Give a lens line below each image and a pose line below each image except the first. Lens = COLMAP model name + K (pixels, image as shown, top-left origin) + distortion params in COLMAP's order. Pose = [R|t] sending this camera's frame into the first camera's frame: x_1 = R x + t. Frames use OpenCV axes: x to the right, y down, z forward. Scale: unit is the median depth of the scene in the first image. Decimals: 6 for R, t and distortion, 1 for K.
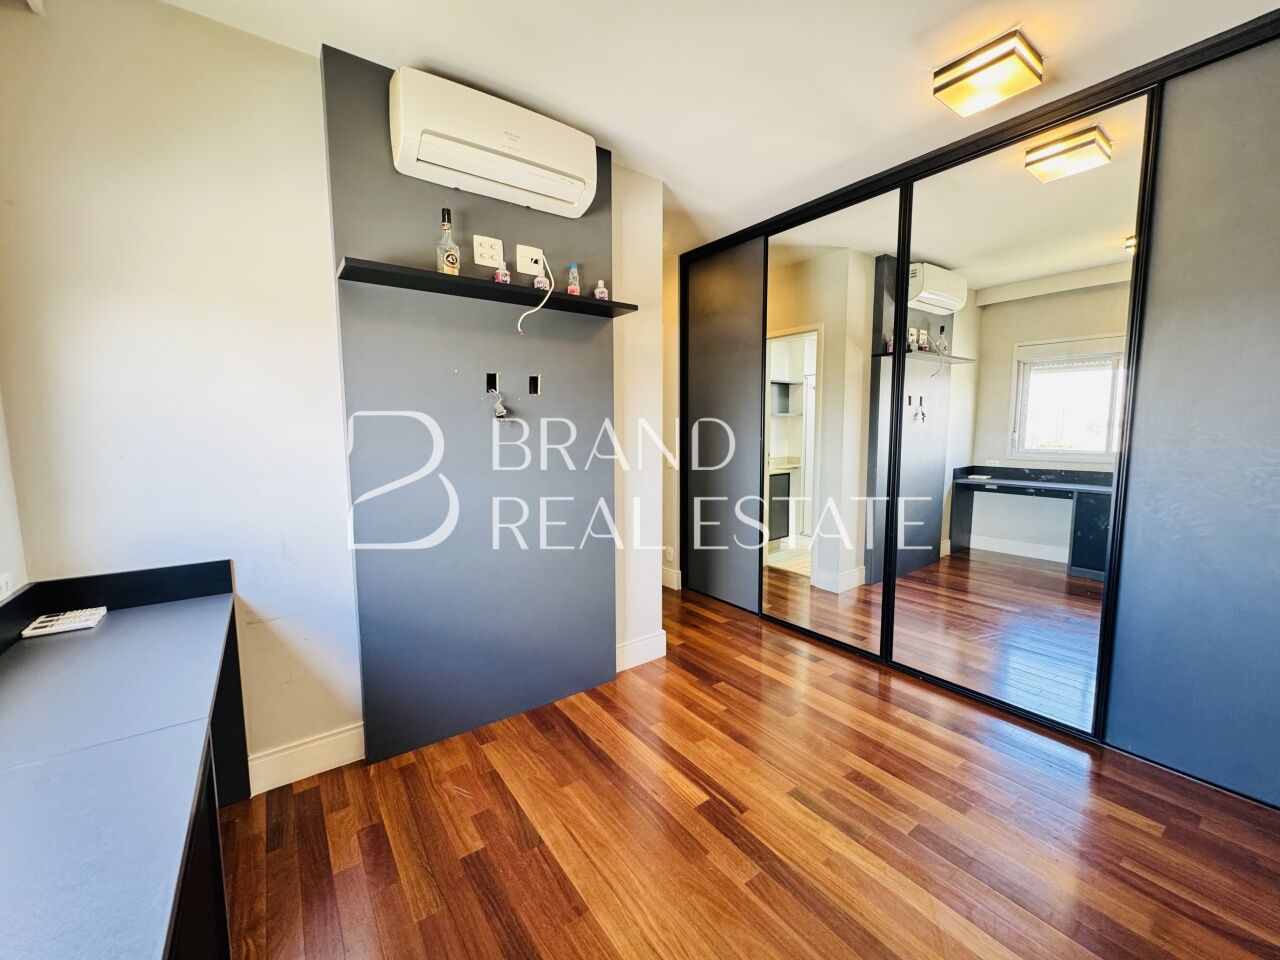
lens RADIAL K [[512.0, 0, 640.0], [0, 512.0, 480.0], [0, 0, 1]] dist [-0.002177, -0.000007]
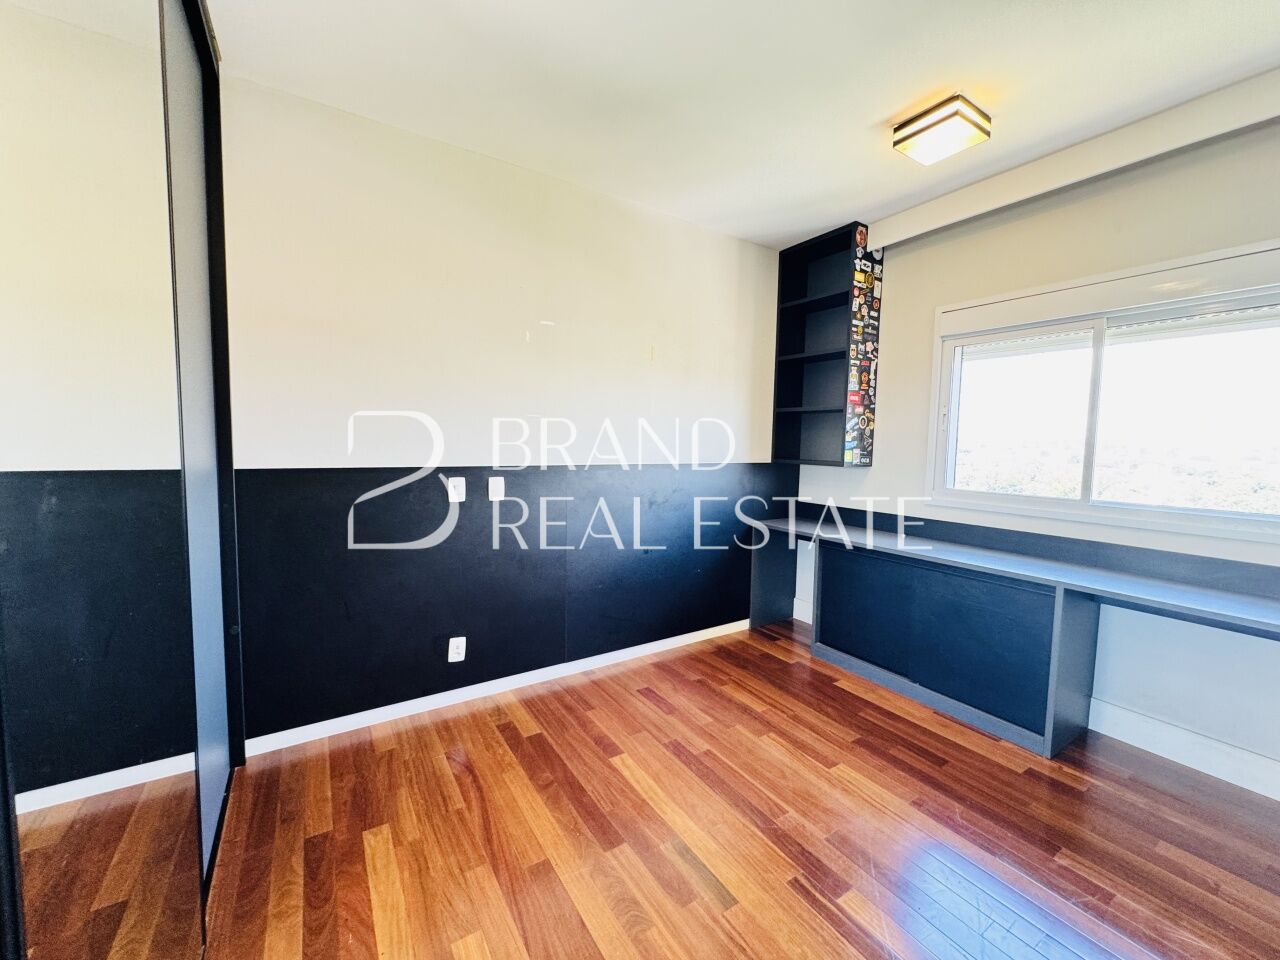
lens RADIAL K [[512.0, 0, 640.0], [0, 512.0, 480.0], [0, 0, 1]] dist [-0.002177, -0.000007]
pose [[-0.998422, -0.018931, 0.052875, 0.363498], [-0.009423, 0.984599, 0.174574, -0.145633], [-0.055366, 0.173801, -0.983223, 1.479281]]
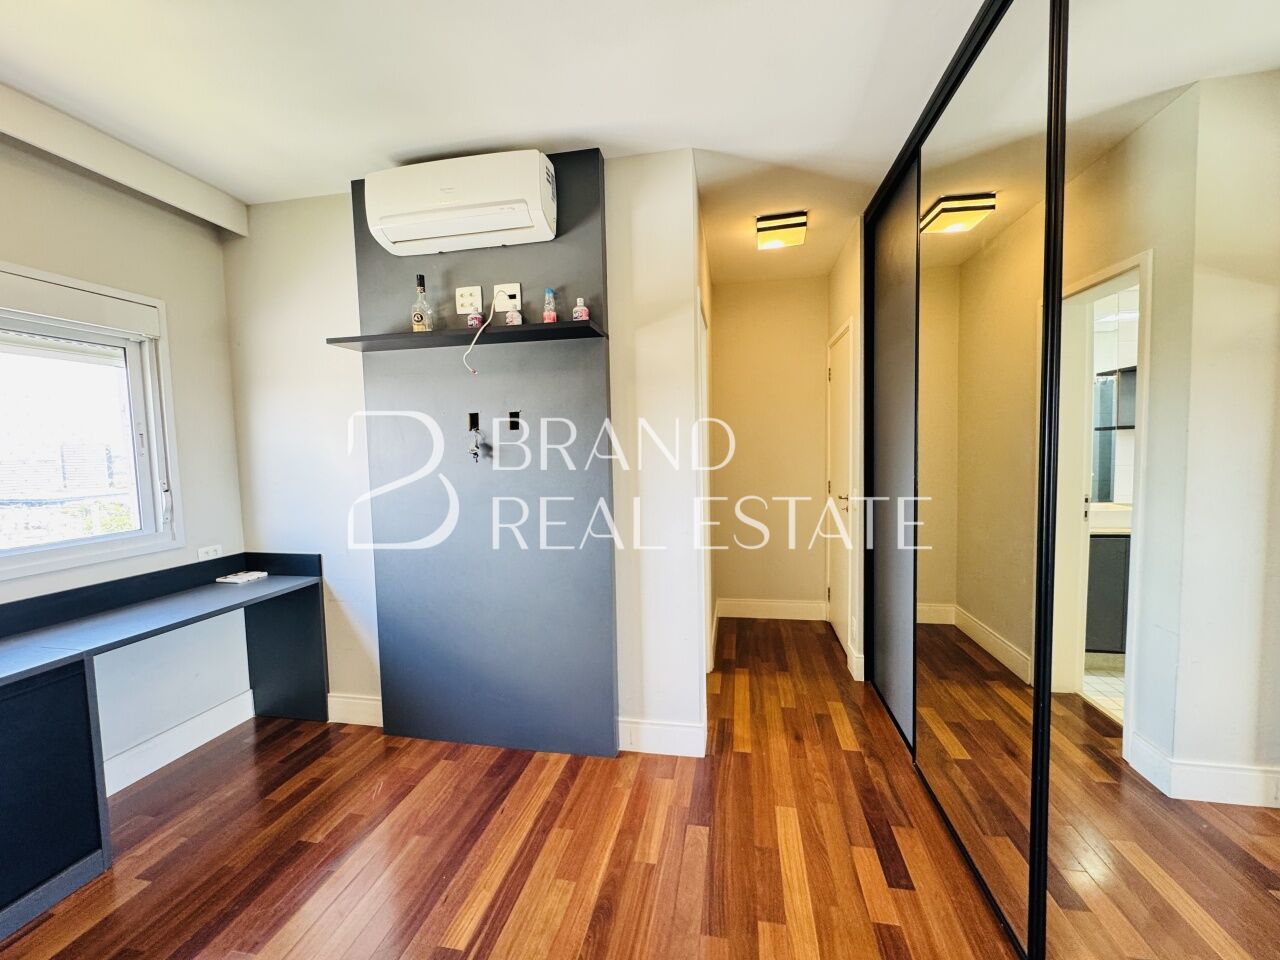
lens RADIAL K [[514.7, 0, 635.4], [0, 514.7, 478.0], [0, 0, 1]] dist [0.000866, 0.000094]
pose [[0.678570, 0.038151, -0.733544, 0.751536], [-0.057609, 0.998338, -0.001369, -0.095168], [0.732273, 0.043188, 0.679641, 0.547754]]
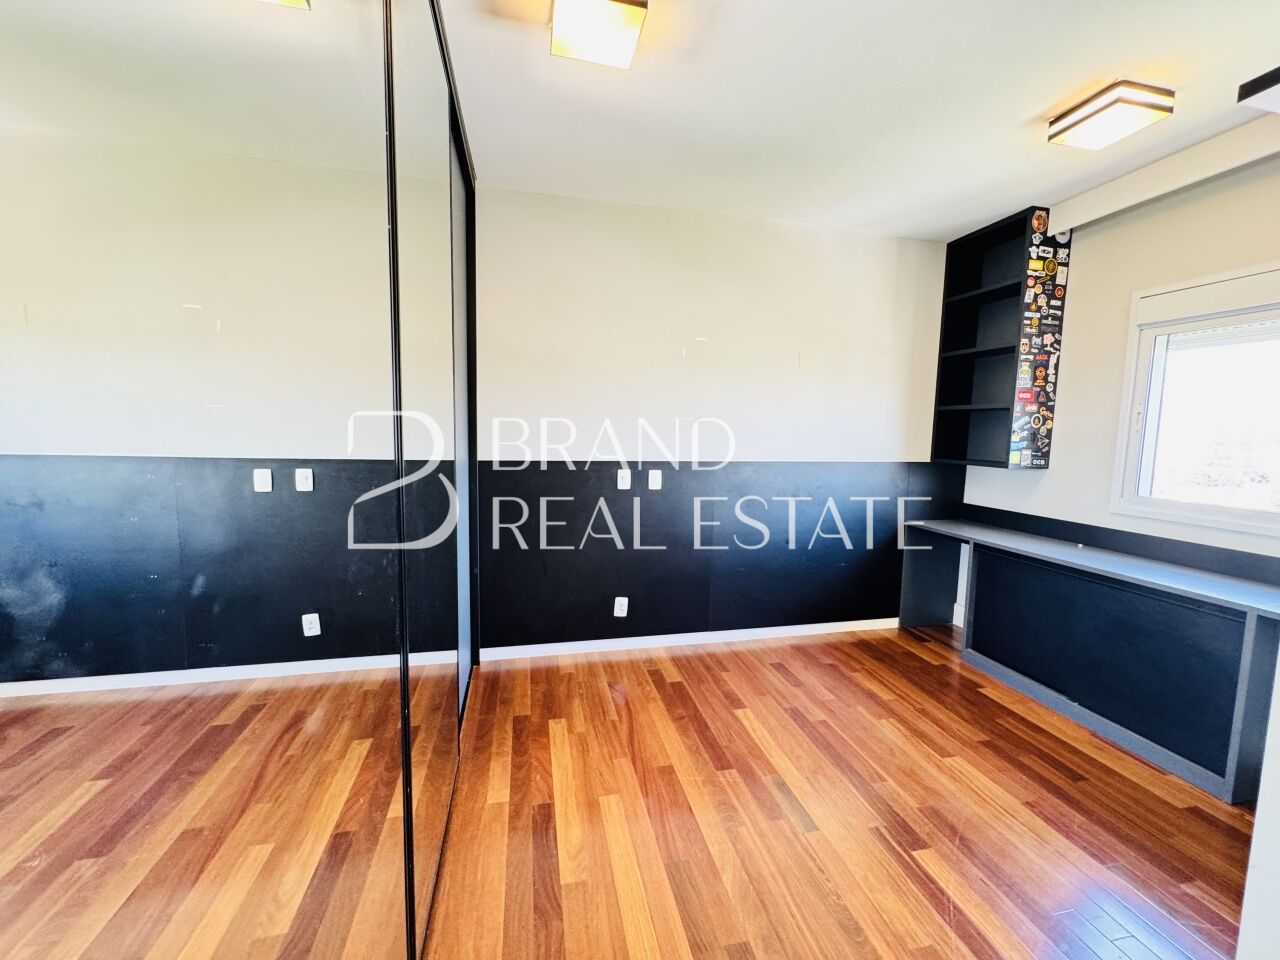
lens RADIAL K [[512.0, 0, 640.0], [0, 512.0, 480.0], [0, 0, 1]] dist [-0.002177, -0.000007]
pose [[-0.918529, -0.052817, 0.391810, 0.226761], [0.024119, 0.981704, 0.188880, -0.189960], [-0.394618, 0.182942, -0.900449, 1.656475]]
